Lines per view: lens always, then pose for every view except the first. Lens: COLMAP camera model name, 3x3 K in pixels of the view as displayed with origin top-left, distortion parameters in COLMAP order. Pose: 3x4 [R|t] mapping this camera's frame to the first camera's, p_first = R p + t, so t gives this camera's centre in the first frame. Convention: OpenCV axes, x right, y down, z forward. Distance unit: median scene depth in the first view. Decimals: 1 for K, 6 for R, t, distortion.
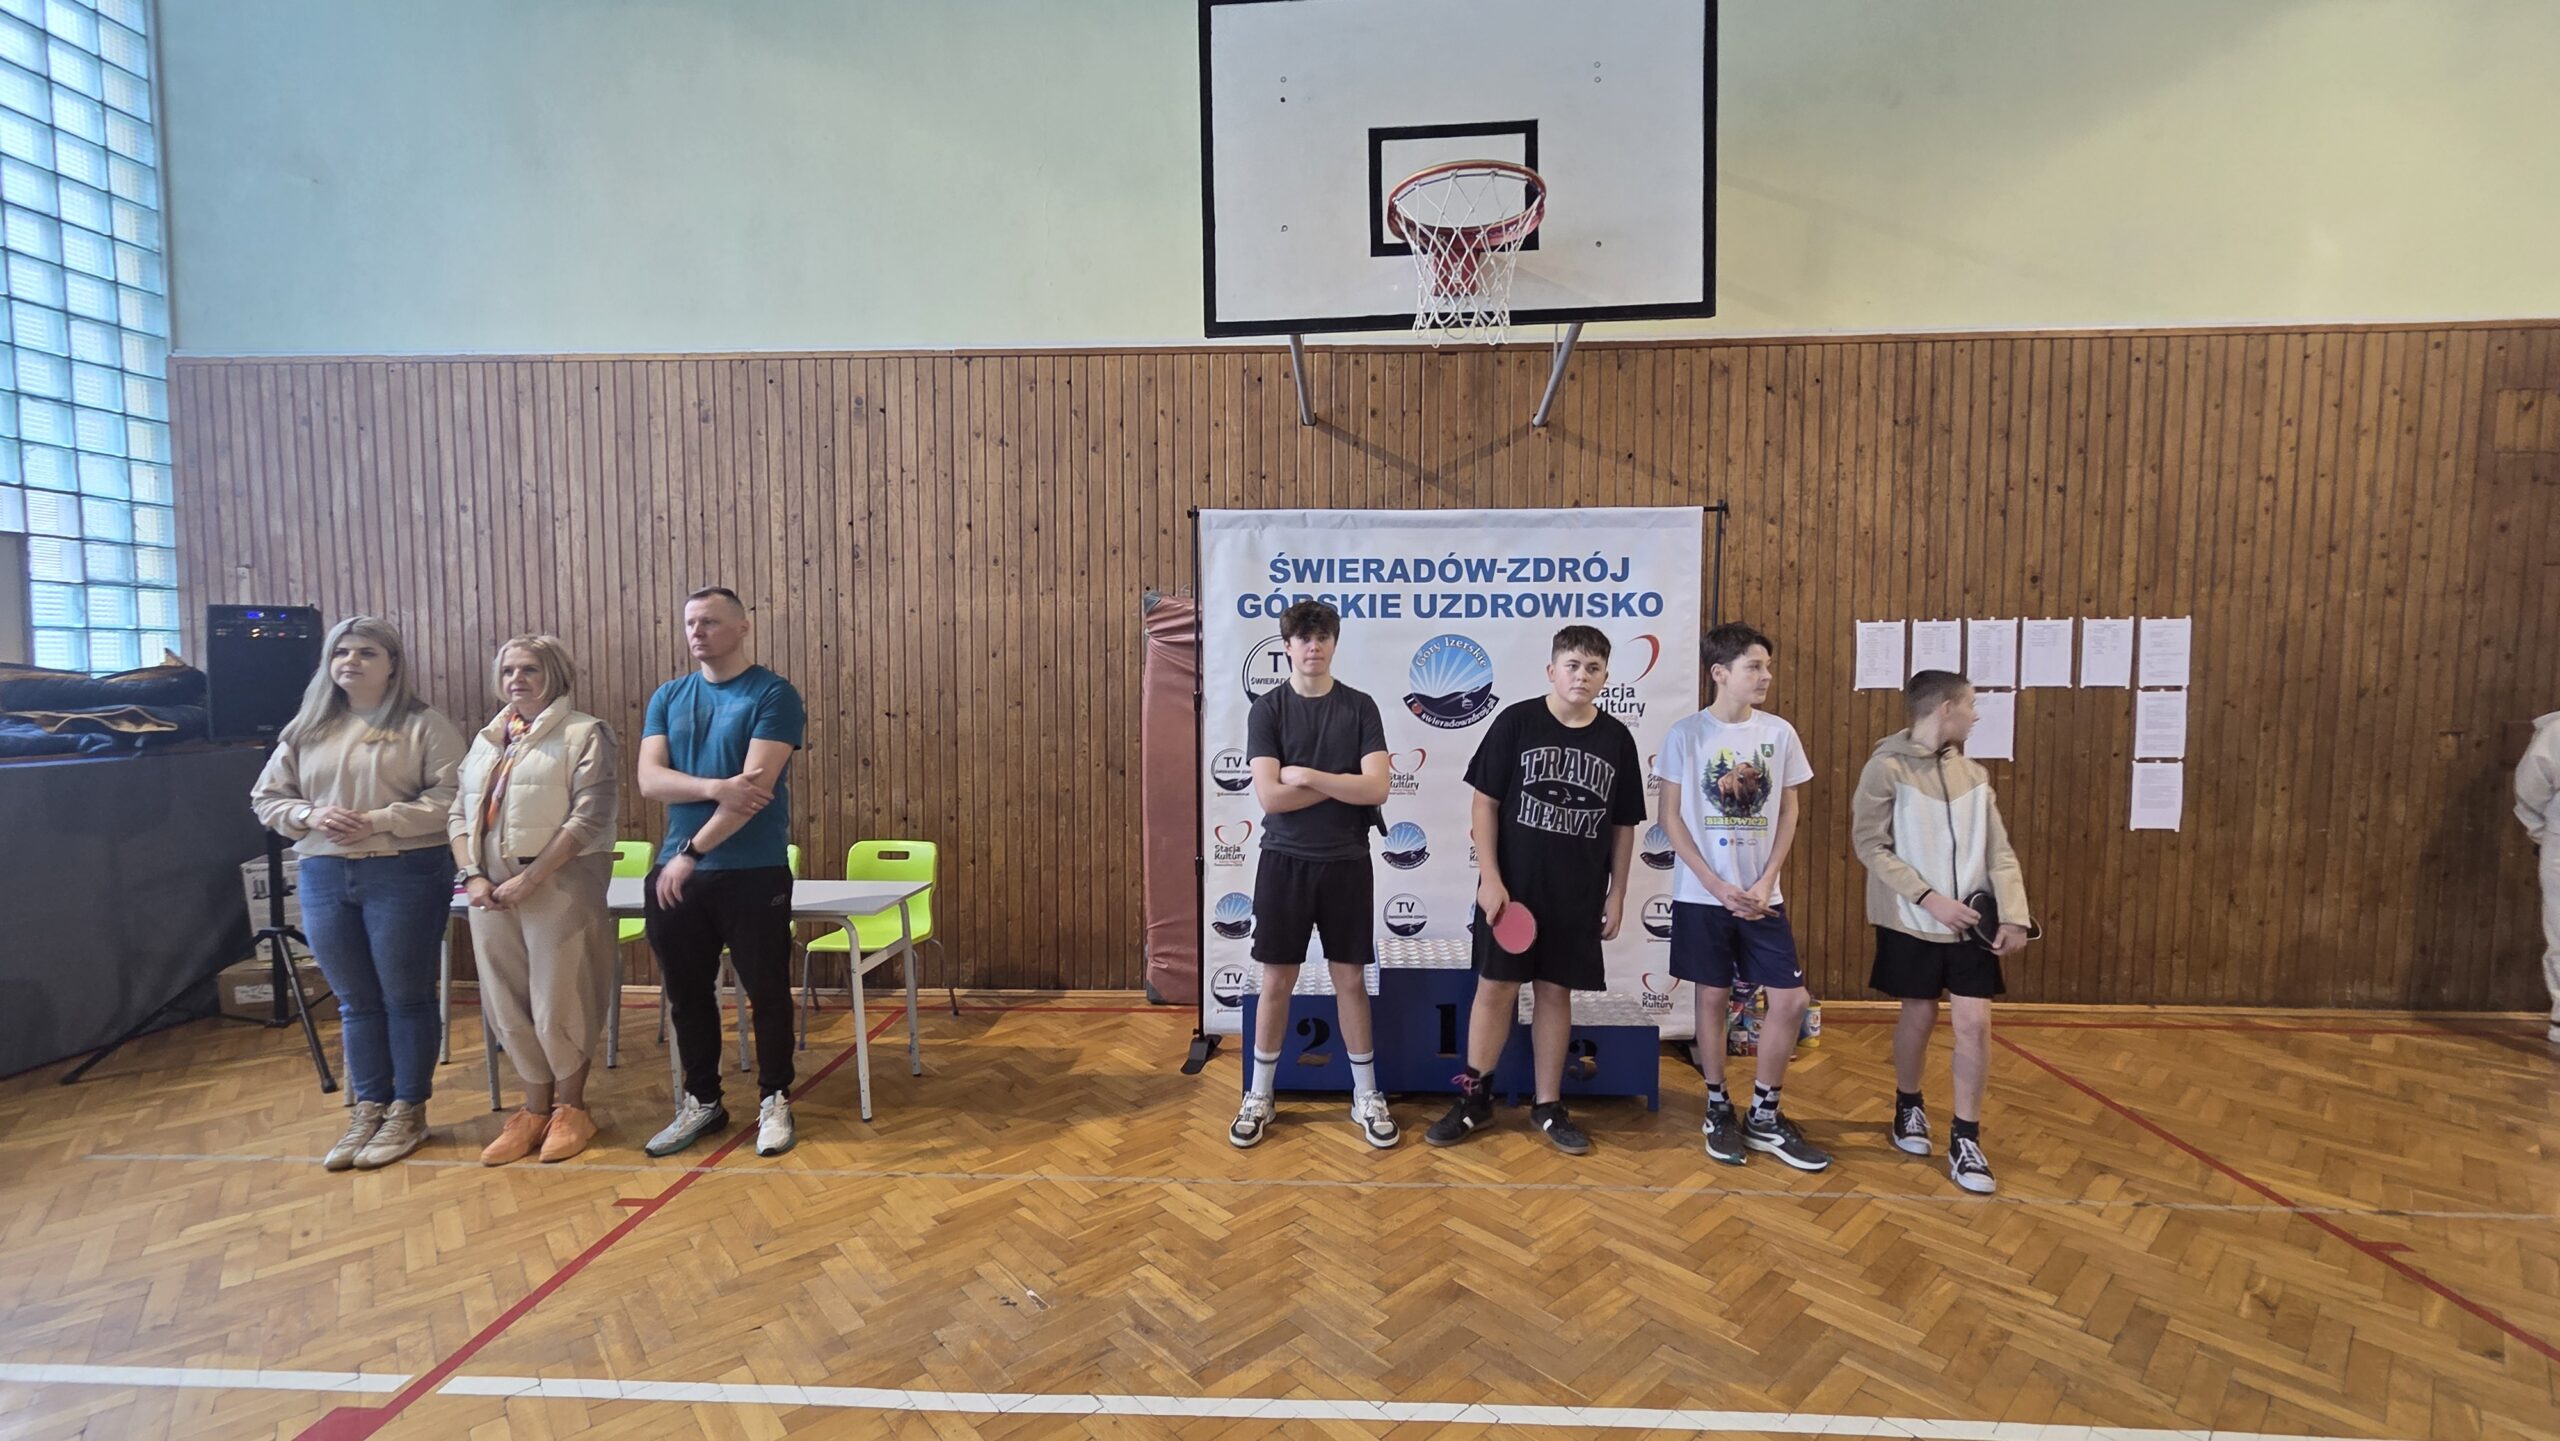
lens RADIAL K [[1054.4, 0, 1277.5], [0, 1054.4, 729.7], [0, 0, 1]] dist [0.005392, -0.000078]
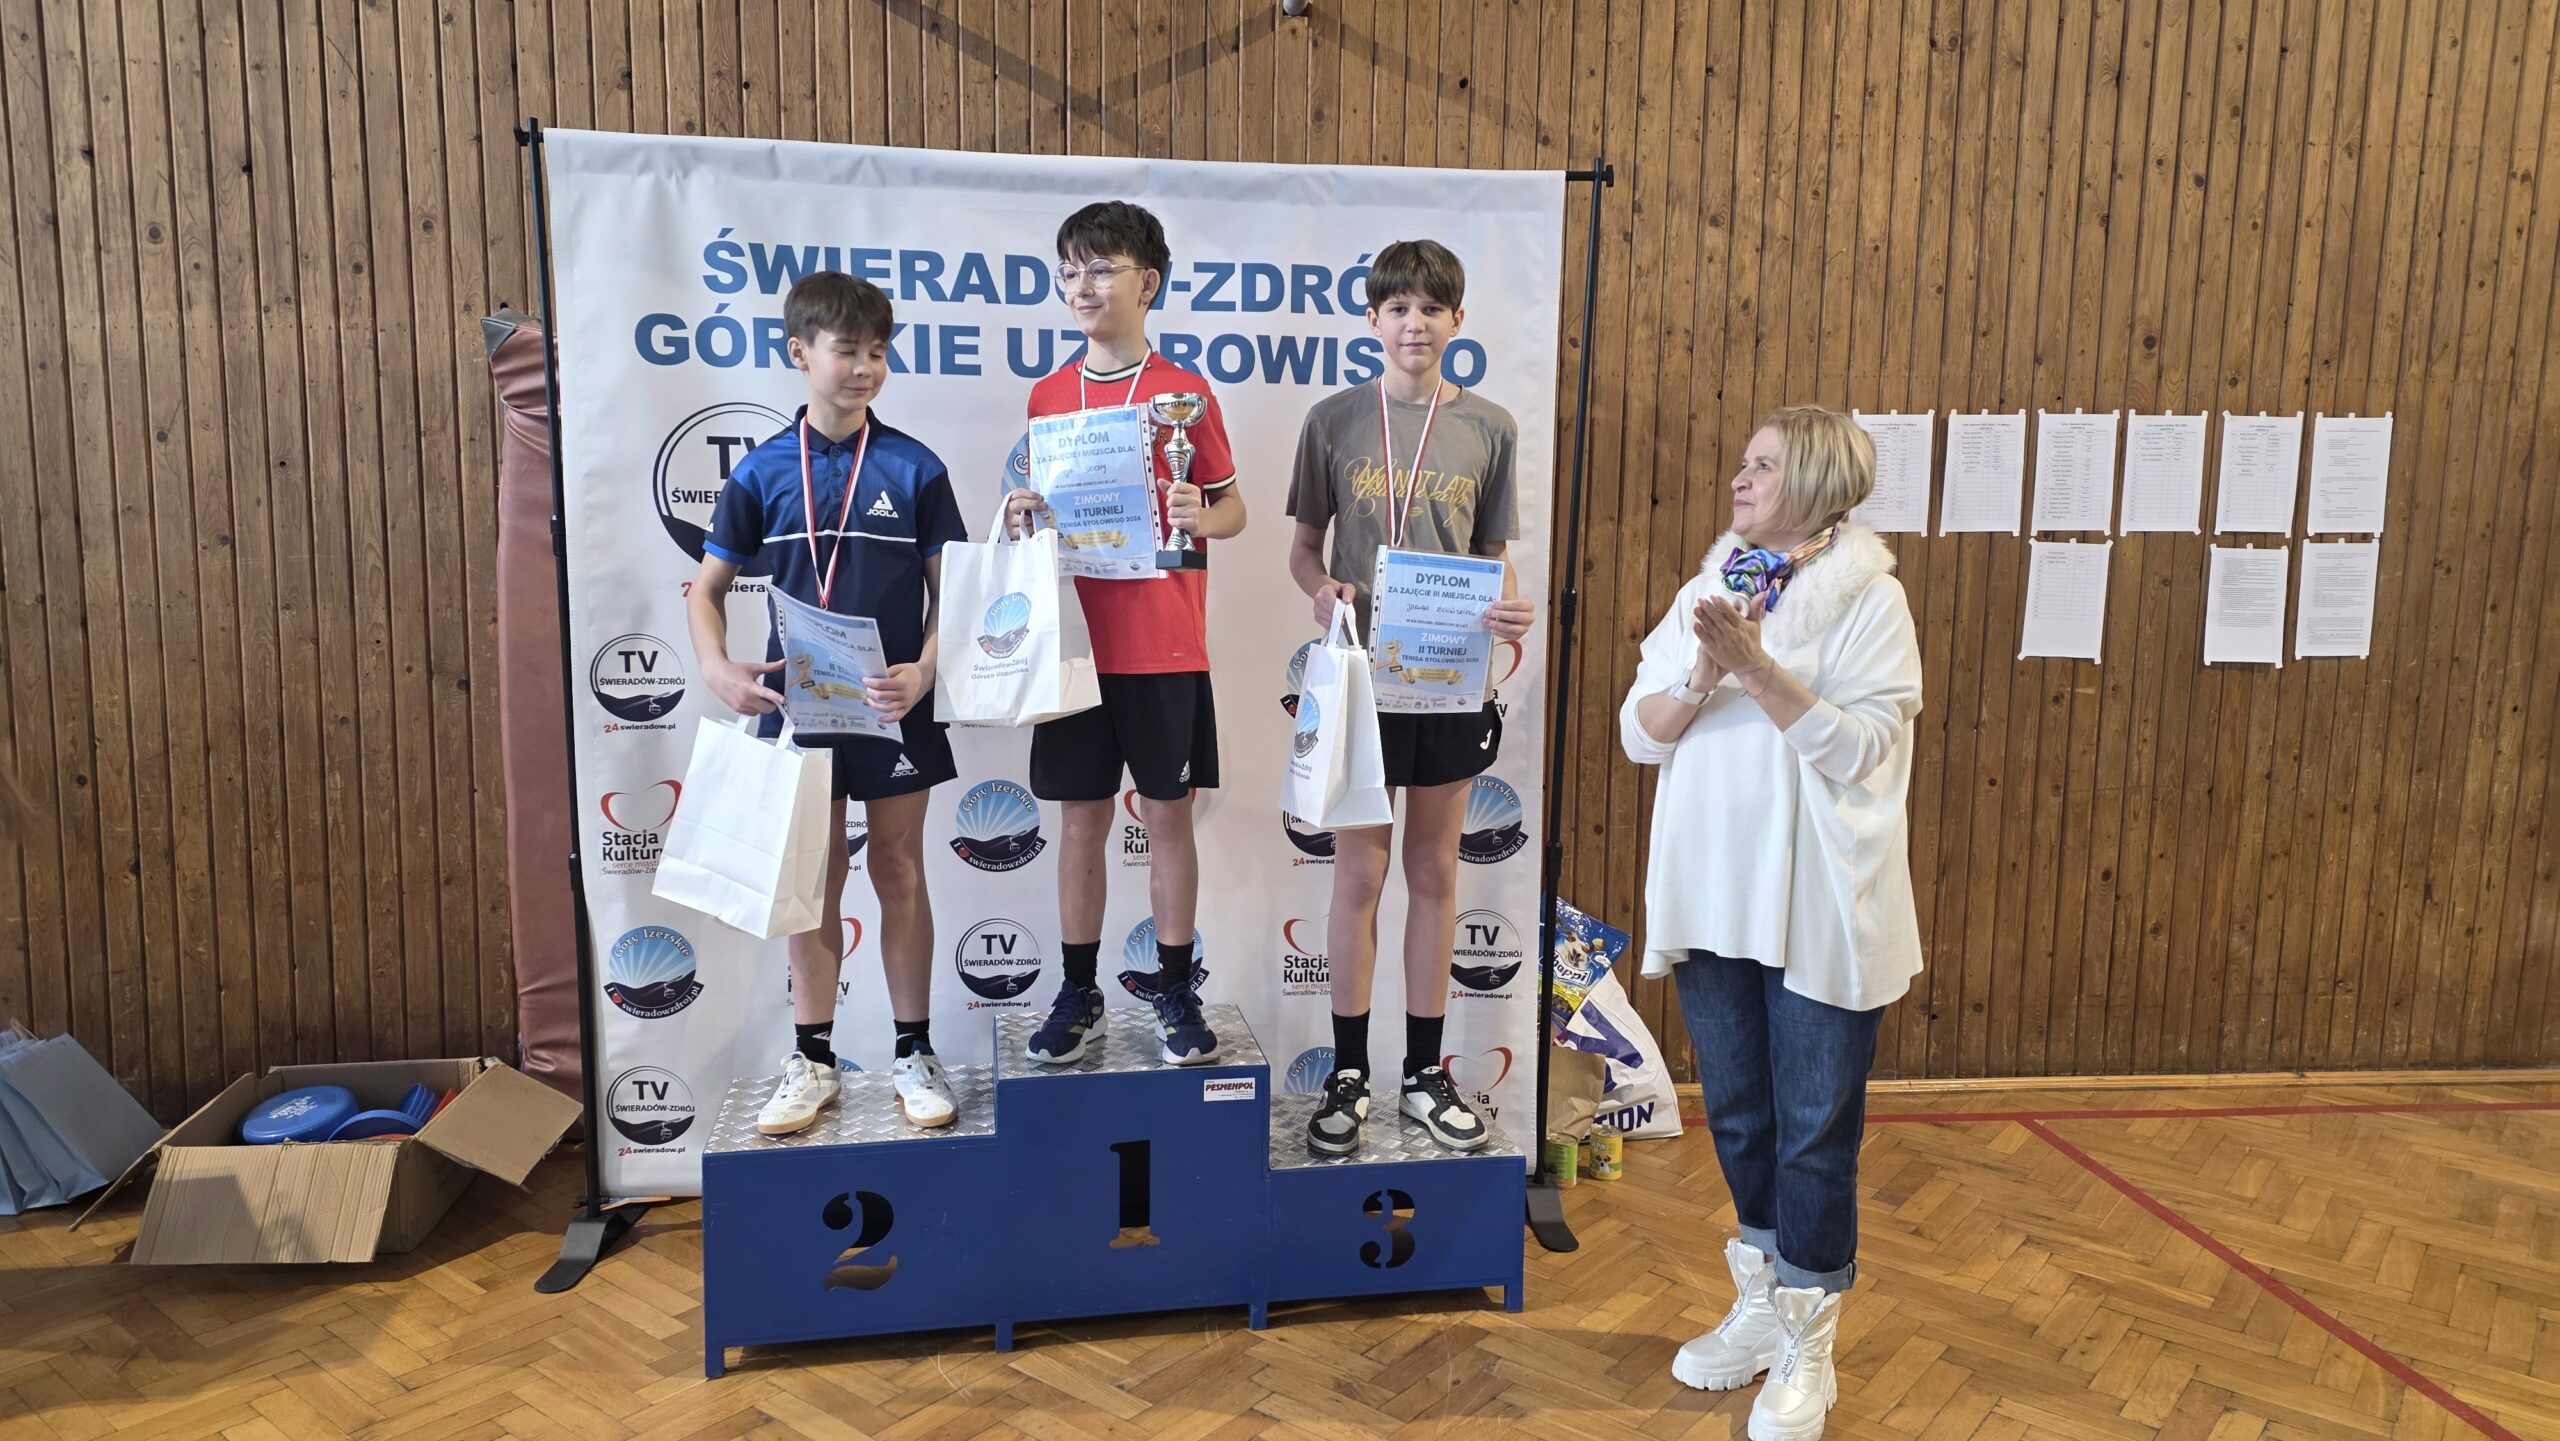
lens RADIAL K [[1679.0, 0, 1284.4], [0, 1679.0, 730.4], [0, 0, 1]] dist [0.066862, -0.049761]
pose [[0.986505, -0.005463, 0.163641, 0.106001], [-0.005686, 0.997697, 0.067587, 0.006348], [-0.163633, -0.067606, 0.984202, 0.160095]]
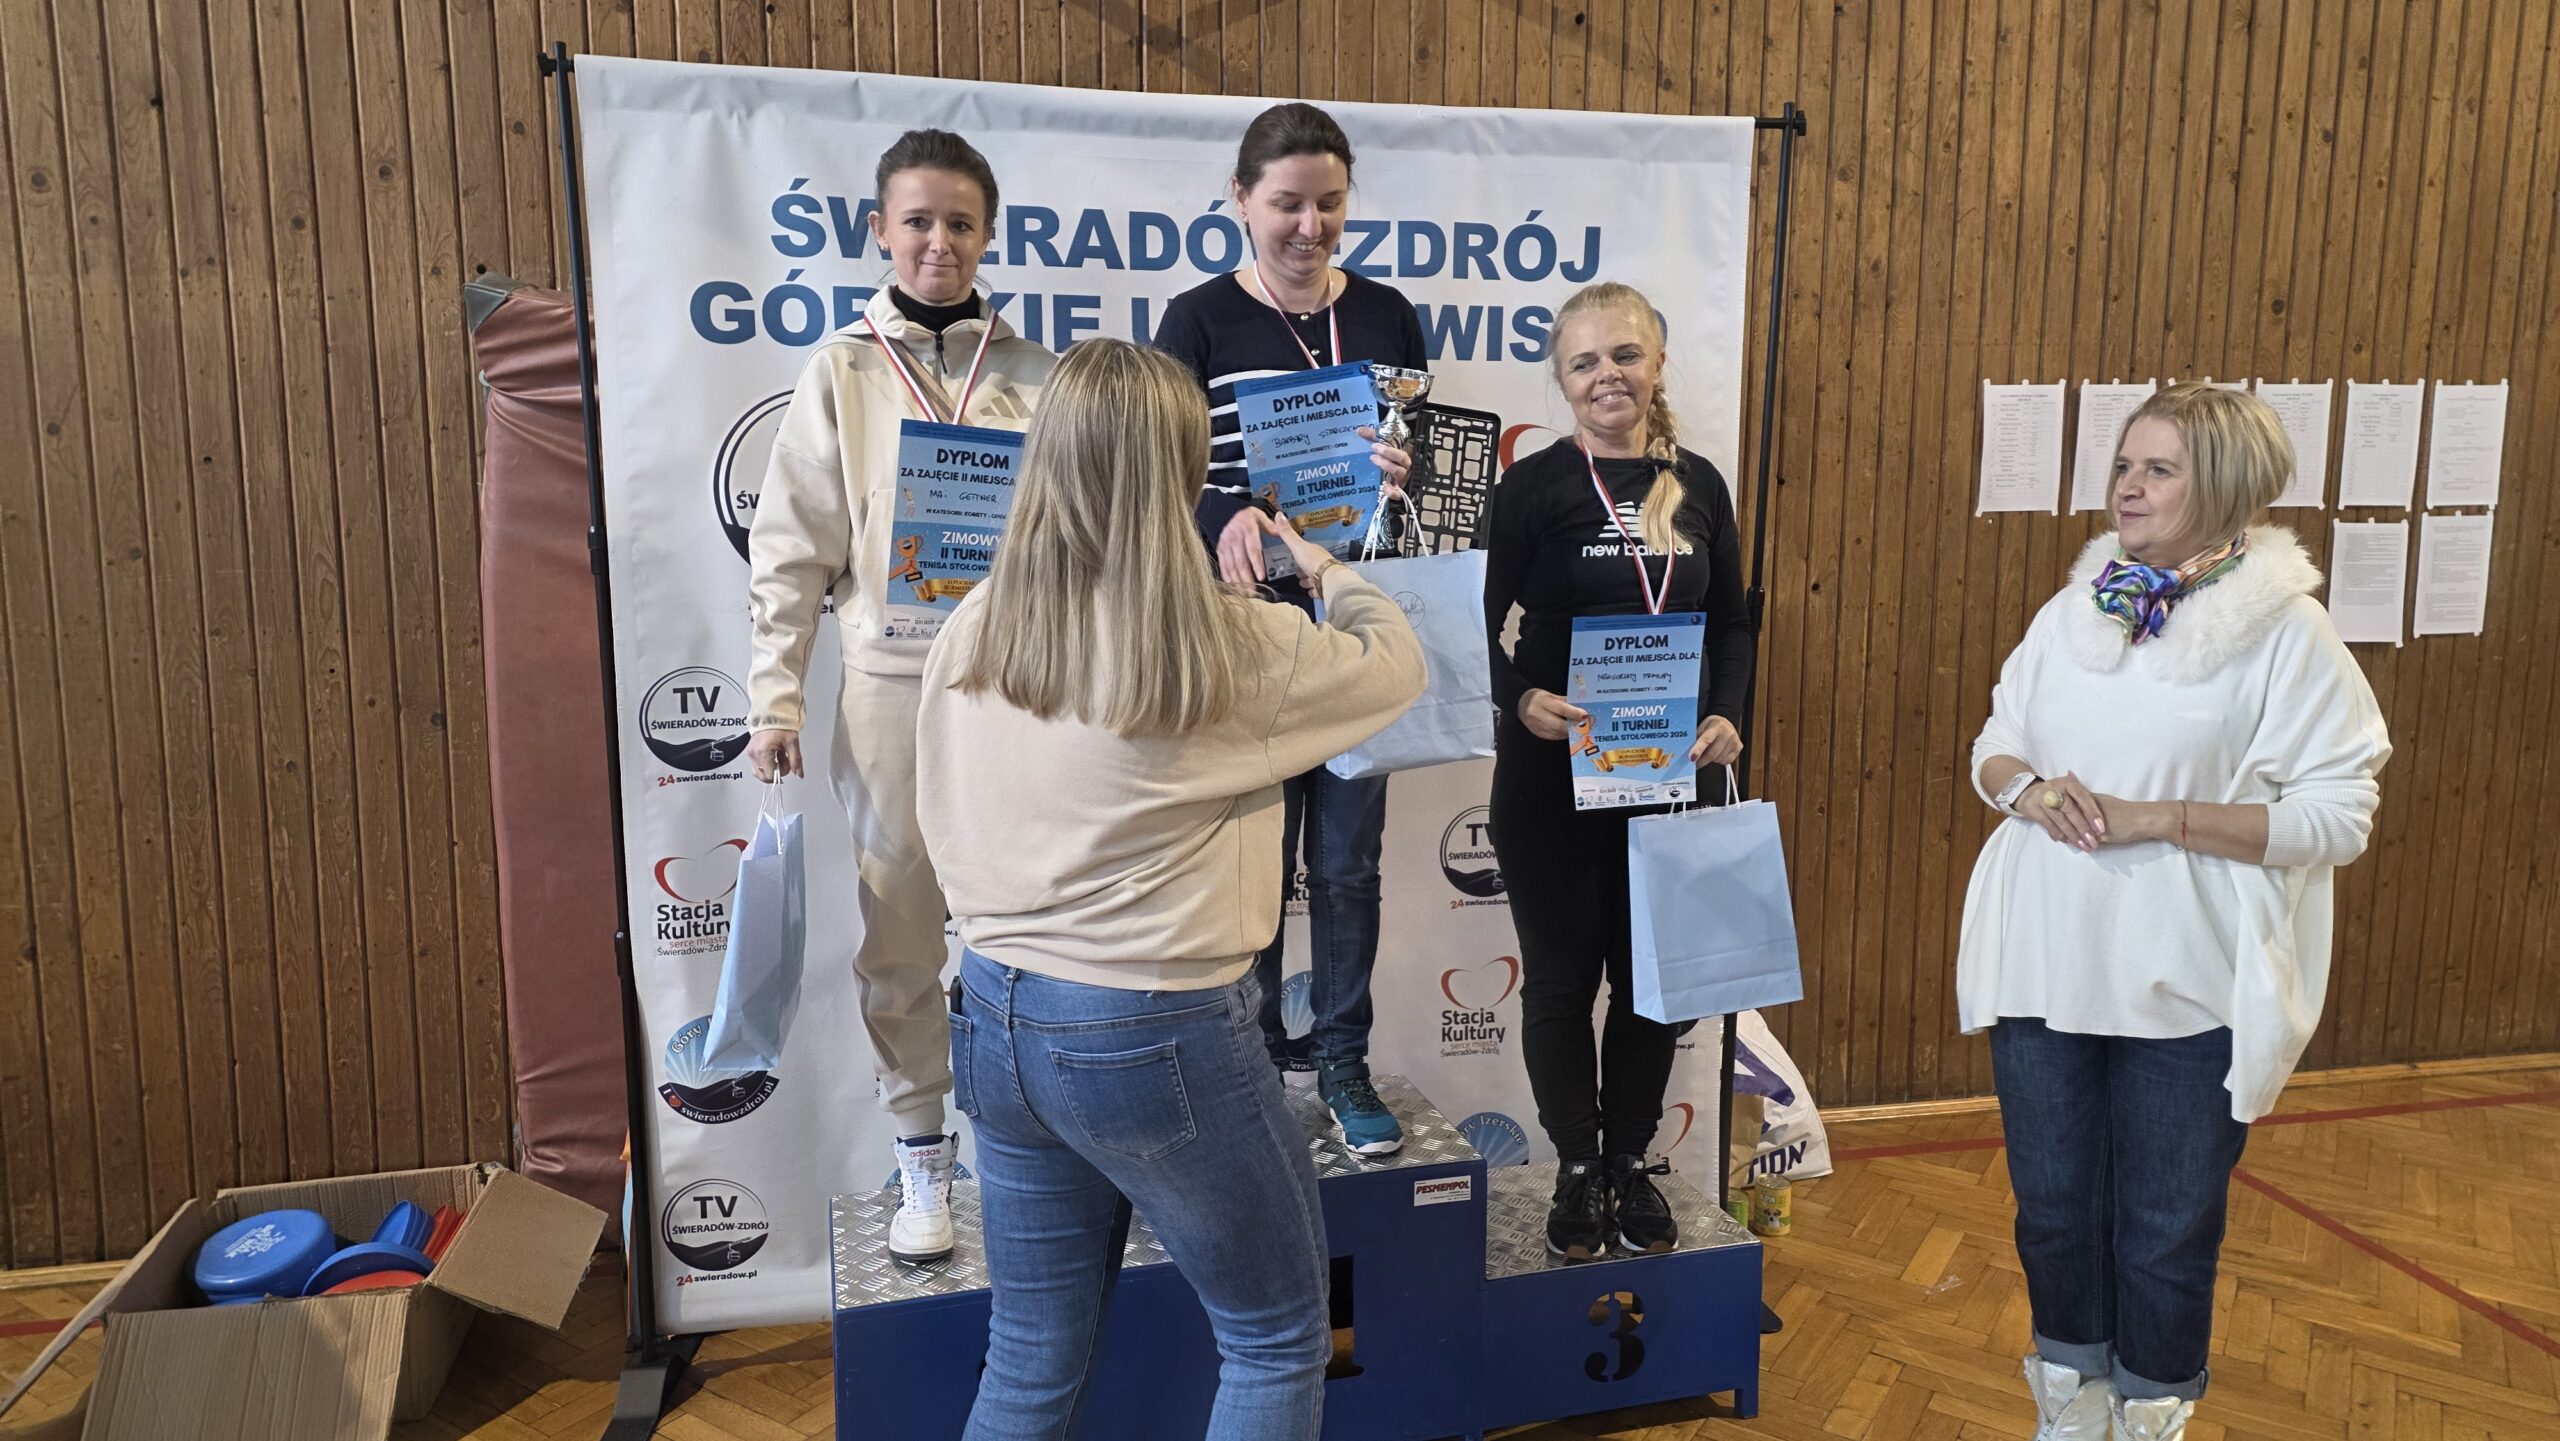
lens RADIAL K [[1682.0, 0, 1302.6], [0, 1682.0, 700.5], [0, 0, 1]] dist [0.058469, -0.043288]
pose [[0.964841, -0.031103, 0.260986, 0.006209], [0.010674, 0.996791, 0.079330, -0.017086], [-0.262616, -0.073755, 0.962077, 0.279839]]
